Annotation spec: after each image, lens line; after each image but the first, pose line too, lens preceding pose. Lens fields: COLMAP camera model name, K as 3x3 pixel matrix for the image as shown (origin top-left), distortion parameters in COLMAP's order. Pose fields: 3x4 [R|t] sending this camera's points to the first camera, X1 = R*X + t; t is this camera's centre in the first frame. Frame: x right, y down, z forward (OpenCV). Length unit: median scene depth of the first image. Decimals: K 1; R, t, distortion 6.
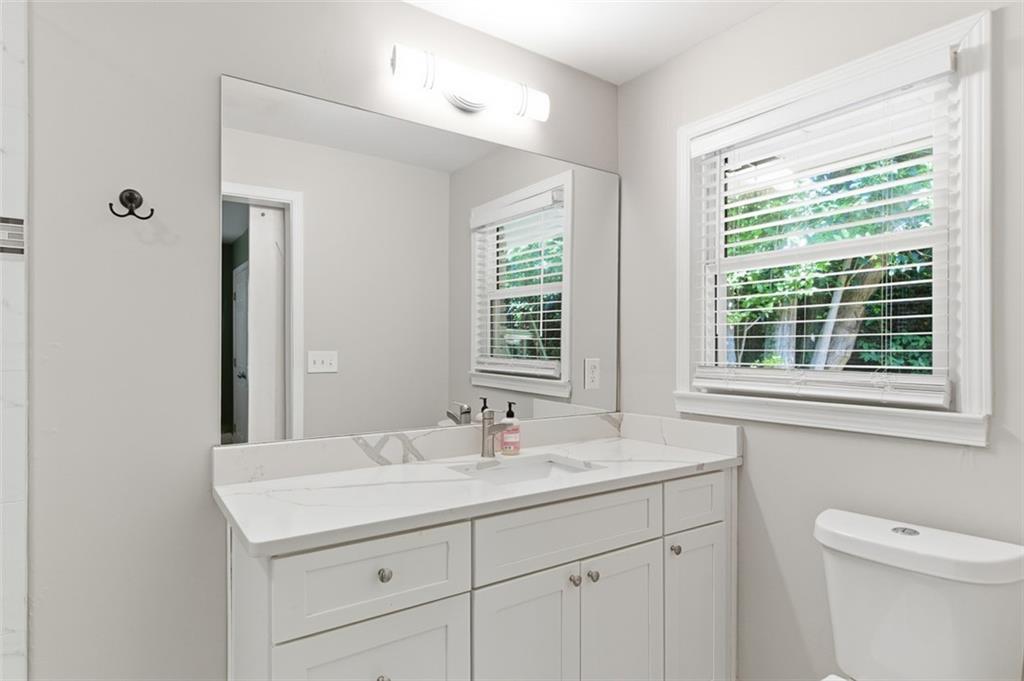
lens RADIAL K [[560.7, 0, 512.6], [0, 560.7, 343.8], [0, 0, 1]] dist [-0.000966, -0.000405]
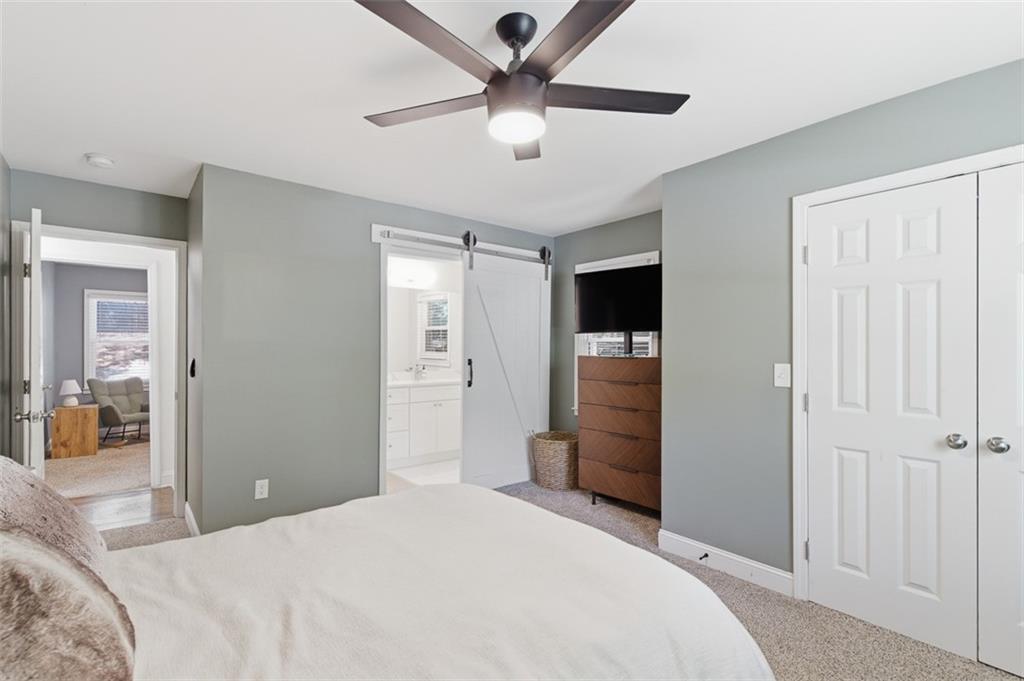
lens RADIAL K [[470.4, 0, 509.0], [0, 470.4, 345.7], [0, 0, 1]] dist [0.007729, -0.000356]
pose [[0.996806, -0.000102, 0.079862, 0.270726], [-0.000334, 0.999985, 0.005438, -0.028035], [-0.079862, -0.005447, 0.996791, -1.808730]]
